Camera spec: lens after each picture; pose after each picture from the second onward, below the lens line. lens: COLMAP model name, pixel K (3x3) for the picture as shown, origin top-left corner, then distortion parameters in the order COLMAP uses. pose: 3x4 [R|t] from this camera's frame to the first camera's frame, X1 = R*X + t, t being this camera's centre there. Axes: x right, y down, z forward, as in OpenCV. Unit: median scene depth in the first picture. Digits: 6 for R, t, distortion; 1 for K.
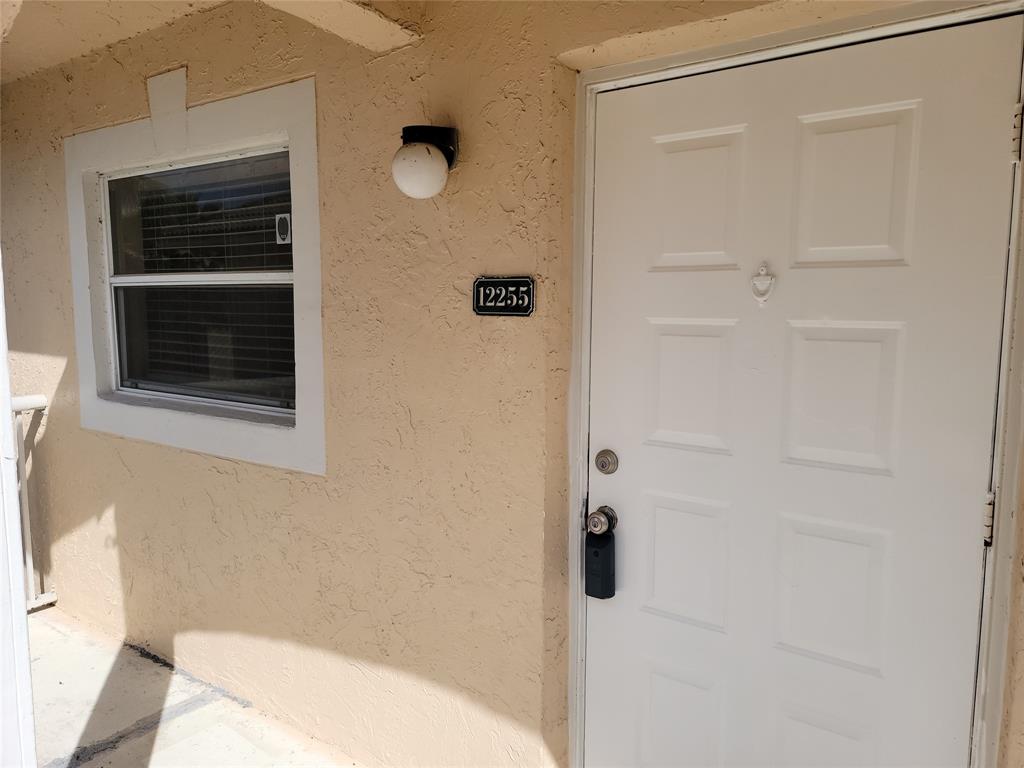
lens RADIAL K [[709.2, 0, 530.0], [0, 709.2, 379.9], [0, 0, 1]] dist [0.075886, -0.060712]
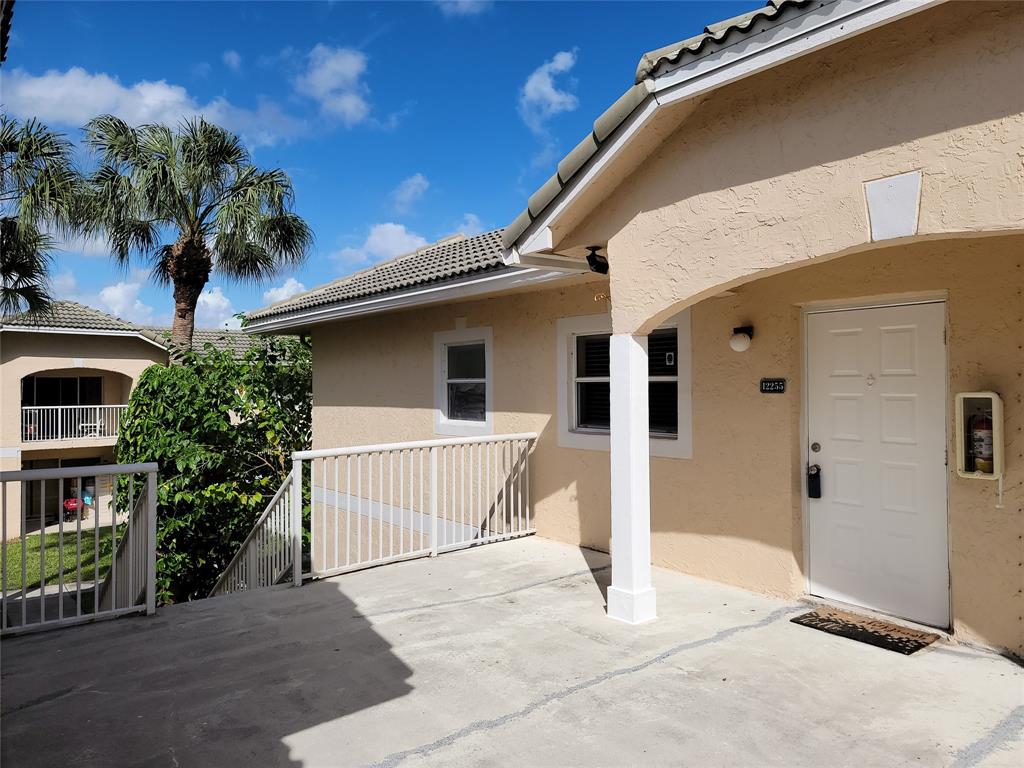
lens RADIAL K [[709.2, 0, 530.0], [0, 709.2, 379.9], [0, 0, 1]] dist [0.075886, -0.060712]
pose [[0.959247, -0.015866, -0.282122, -0.154421], [-0.014957, 0.994172, -0.106766, 0.163724], [0.282171, 0.106634, 0.953419, -1.857275]]
